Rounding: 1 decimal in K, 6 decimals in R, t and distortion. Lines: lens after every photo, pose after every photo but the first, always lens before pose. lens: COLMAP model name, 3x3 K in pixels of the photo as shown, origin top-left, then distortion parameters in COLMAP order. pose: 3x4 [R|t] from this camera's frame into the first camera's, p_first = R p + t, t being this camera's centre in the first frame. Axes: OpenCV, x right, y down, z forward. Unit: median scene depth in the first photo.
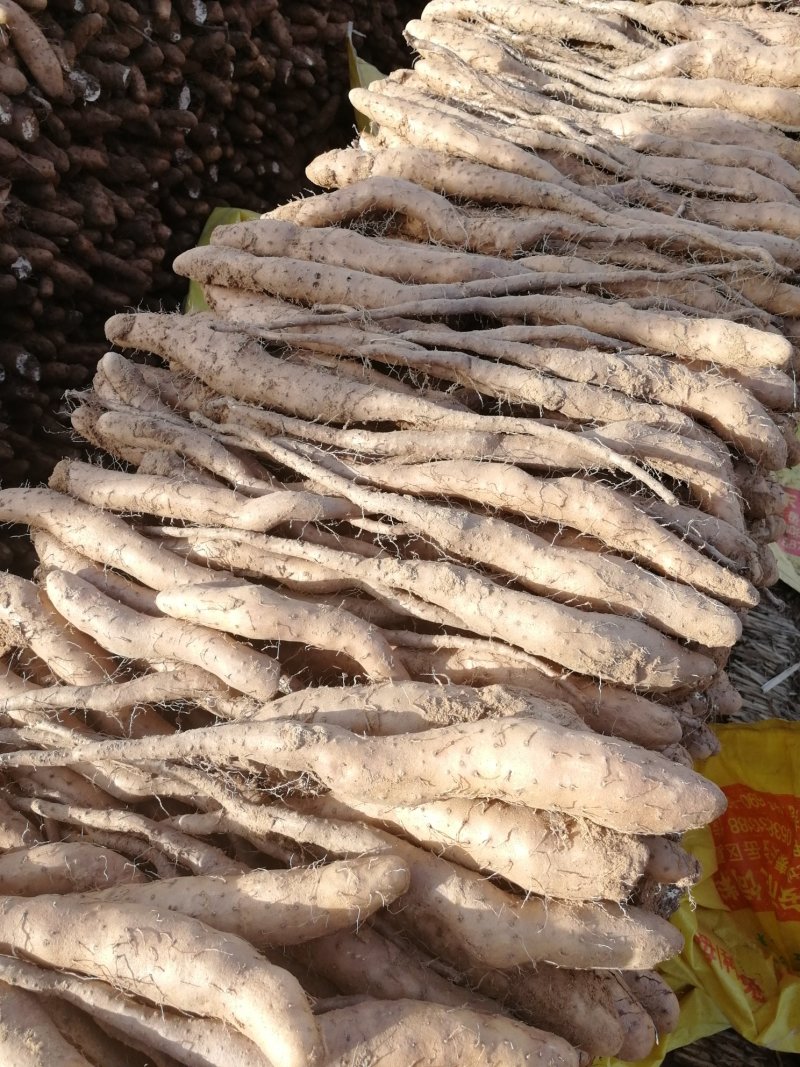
lens RADIAL K [[869.6, 0, 402.6], [0, 869.6, 529.0], [0, 0, 1]] dist [0.016188, -0.024365]
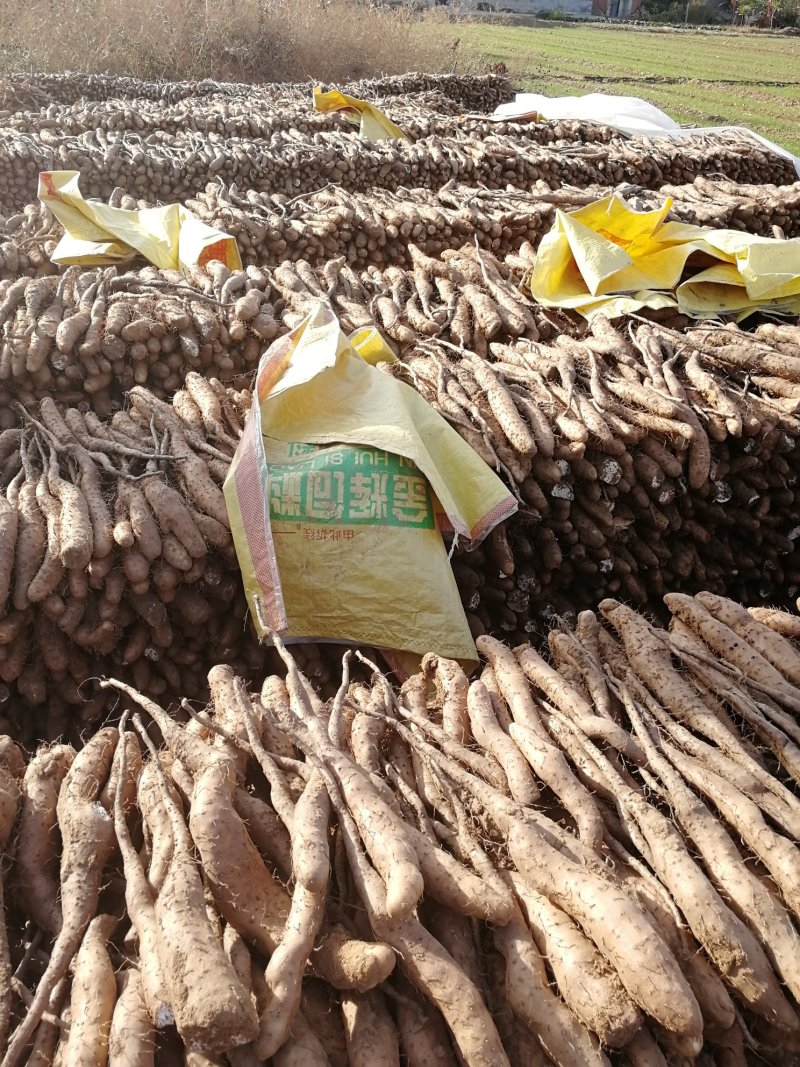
lens RADIAL K [[869.6, 0, 400.6], [0, 869.6, 534.0], [0, 0, 1]] dist [0.016188, -0.024365]
pose [[0.637401, 0.441088, -0.631792, 0.461694], [-0.654551, 0.742576, -0.141930, 0.178994], [0.406550, 0.504007, 0.762033, -0.531582]]
